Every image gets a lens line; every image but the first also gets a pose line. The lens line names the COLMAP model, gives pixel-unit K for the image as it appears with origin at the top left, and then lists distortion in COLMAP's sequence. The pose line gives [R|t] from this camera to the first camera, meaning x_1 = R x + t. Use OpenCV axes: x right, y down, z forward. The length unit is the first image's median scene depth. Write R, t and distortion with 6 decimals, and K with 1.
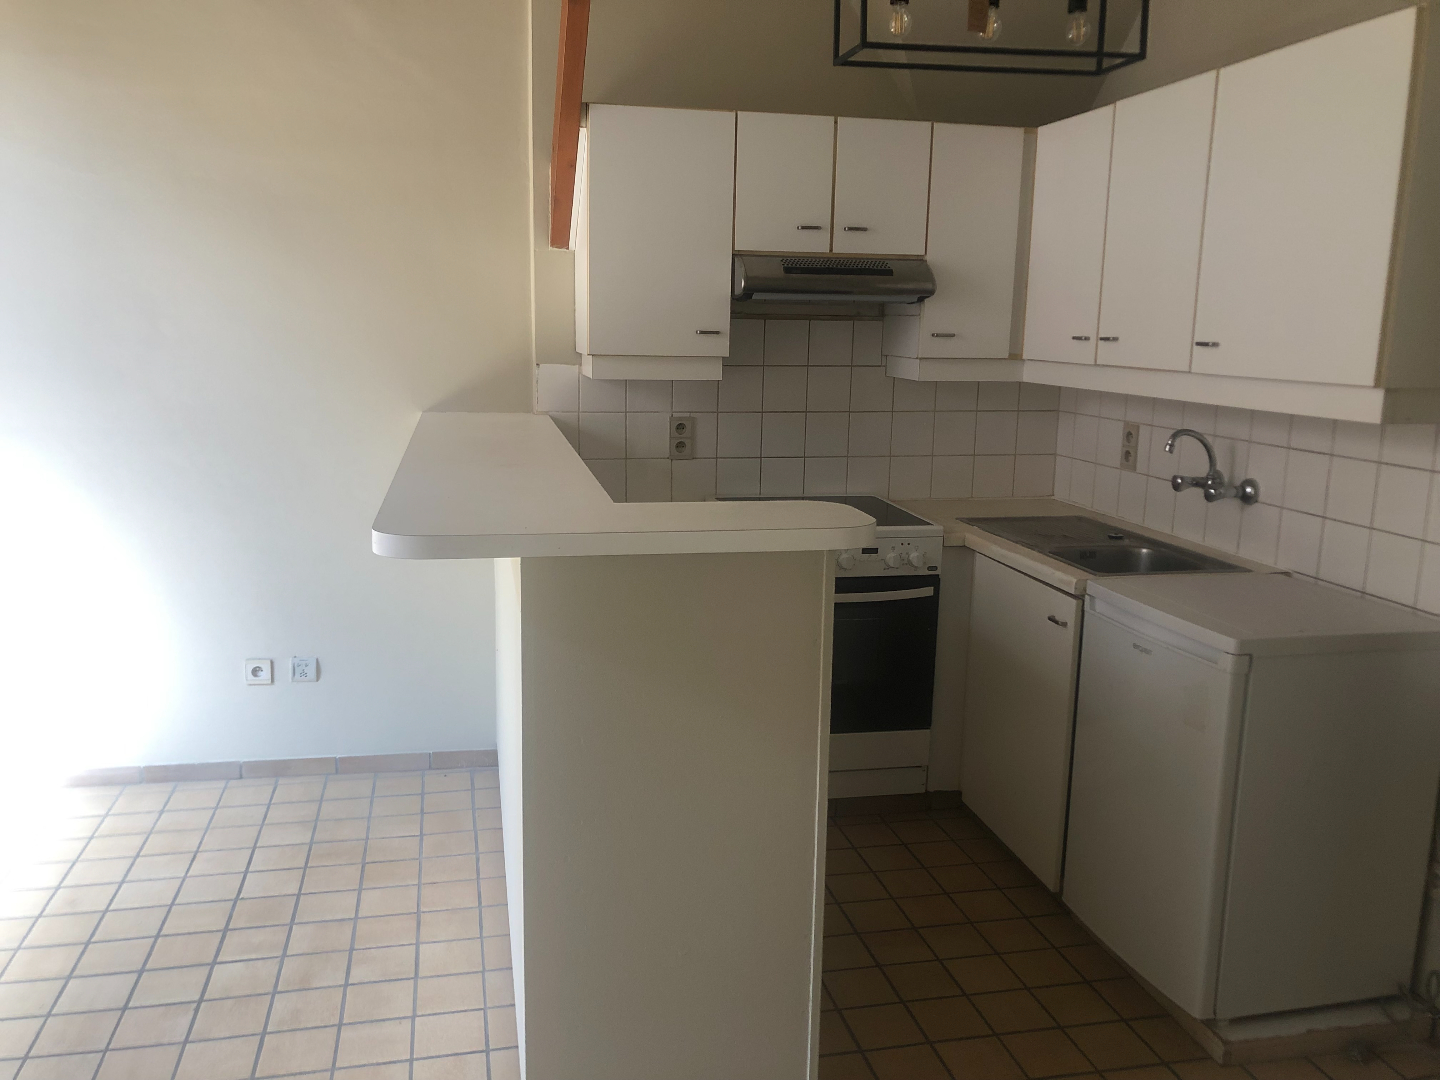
lens RADIAL K [[1187.1, 0, 717.6], [0, 1187.1, 546.4], [0, 0, 1]] dist [0.047035, -0.026613]
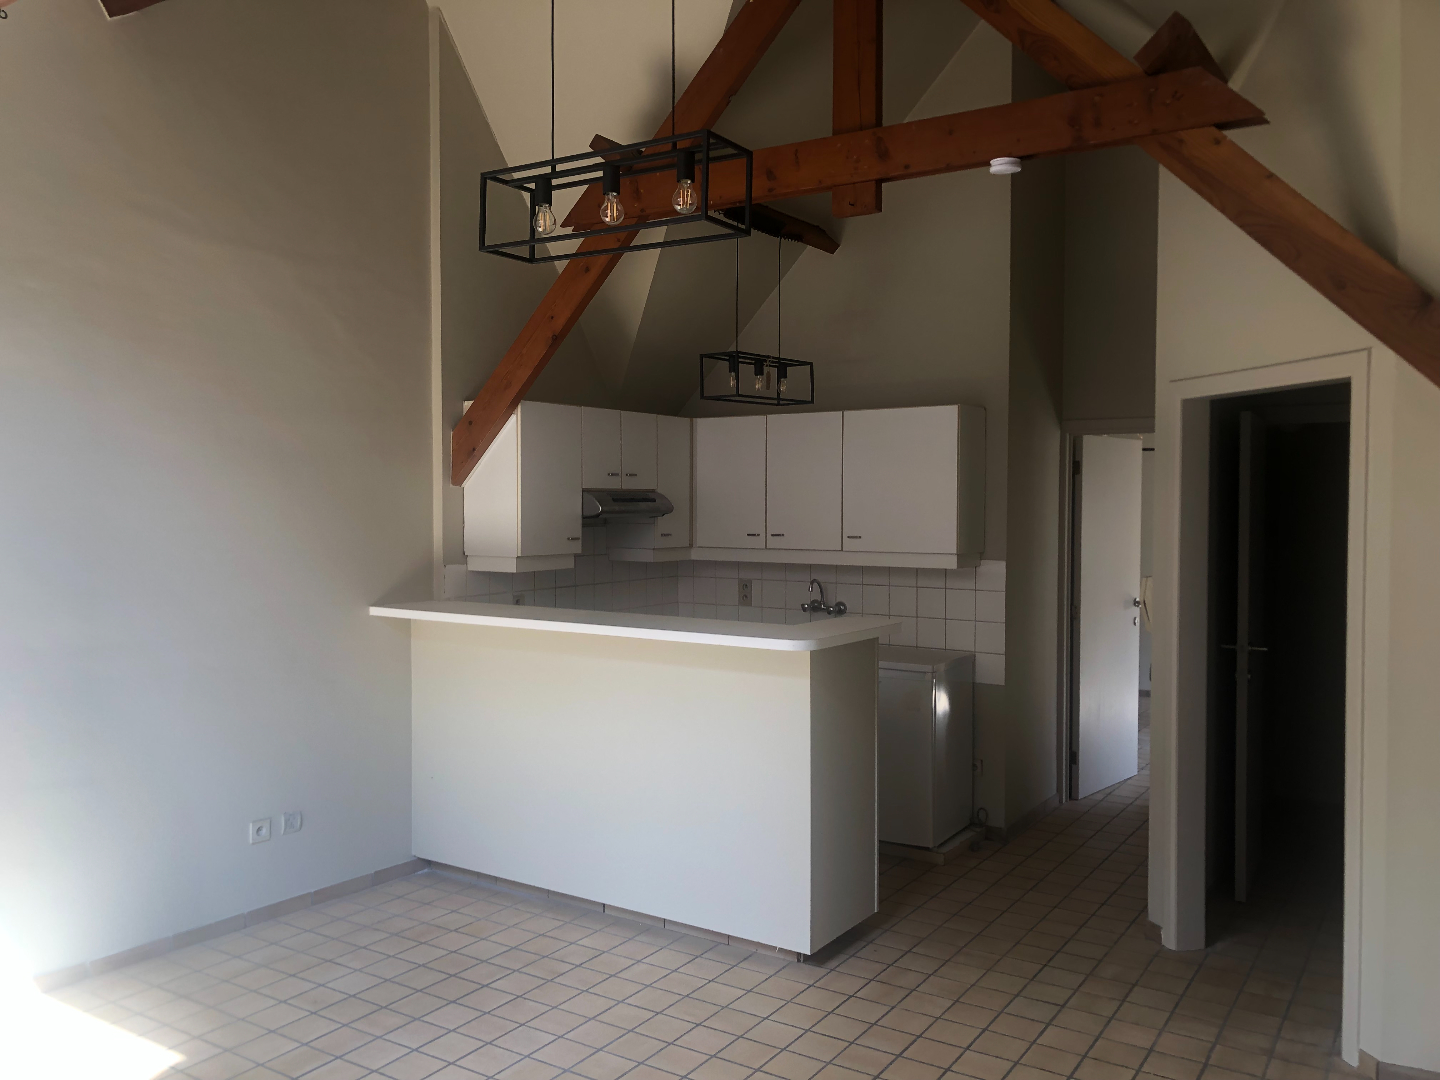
lens RADIAL K [[1187.1, 0, 724.3], [0, 1187.1, 533.4], [0, 0, 1]] dist [0.047035, -0.026613]
pose [[0.711559, -0.037730, 0.701612, -0.966068], [0.145327, 0.984867, -0.094426, -0.009434], [-0.687432, 0.169153, 0.706275, -0.249181]]
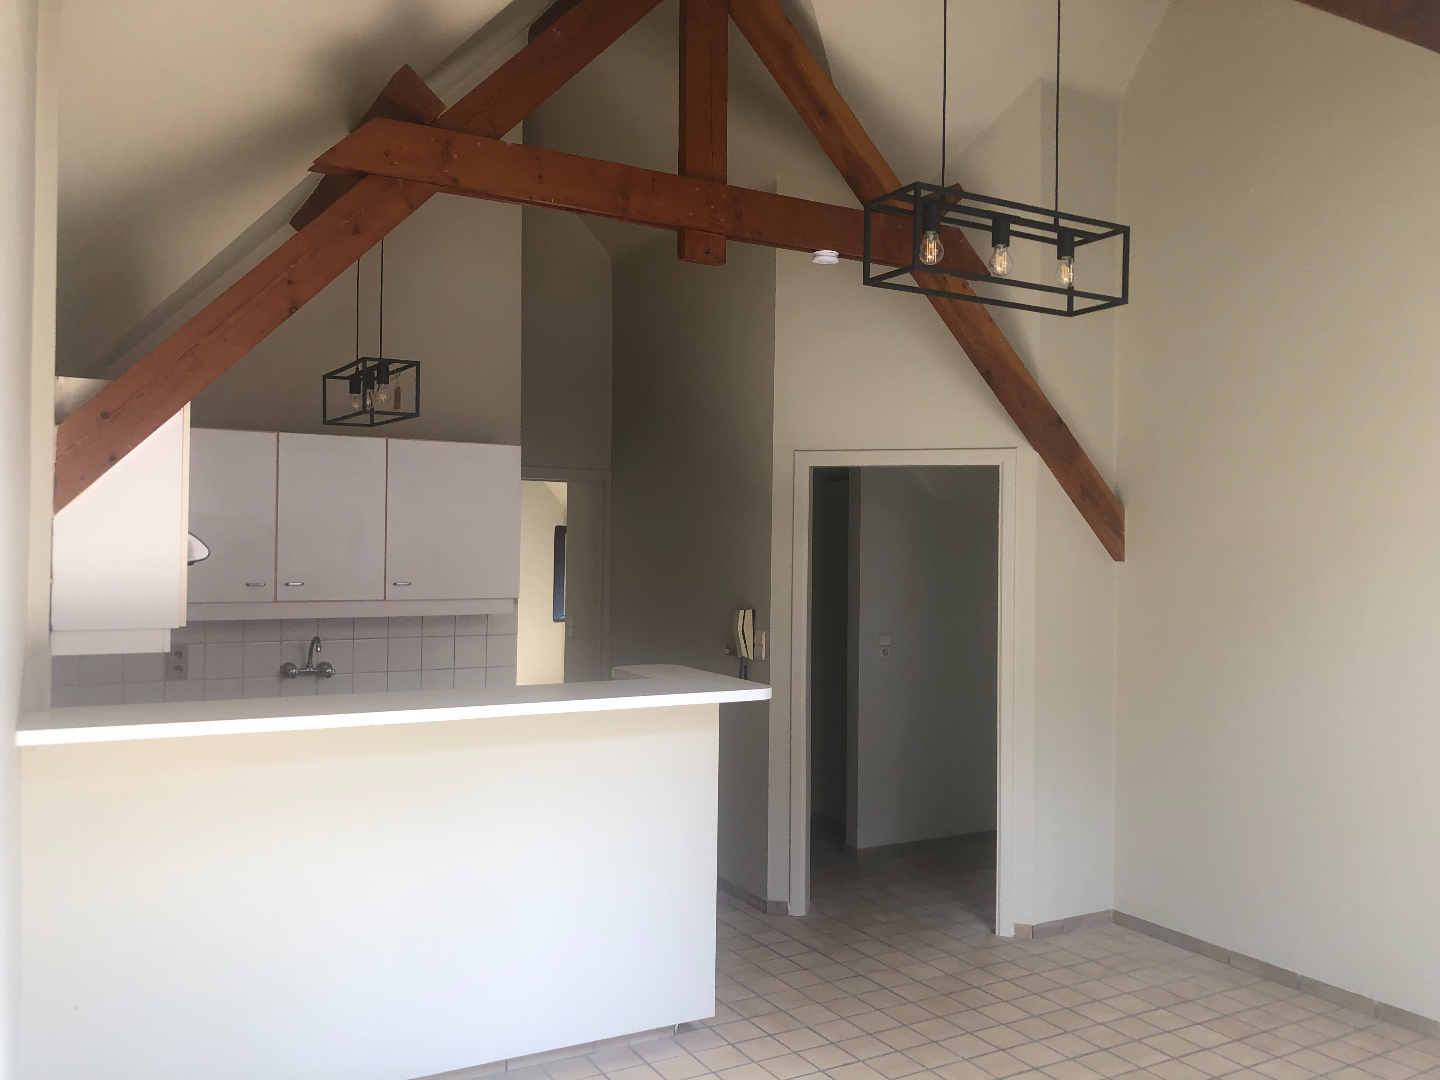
lens RADIAL K [[1187.1, 0, 717.2], [0, 1187.1, 540.6], [0, 0, 1]] dist [0.047035, -0.026613]
pose [[-0.301268, -0.020091, 0.953328, -1.176397], [0.162386, 0.984093, 0.072056, -0.229191], [-0.939611, 0.176516, -0.293213, 0.852337]]
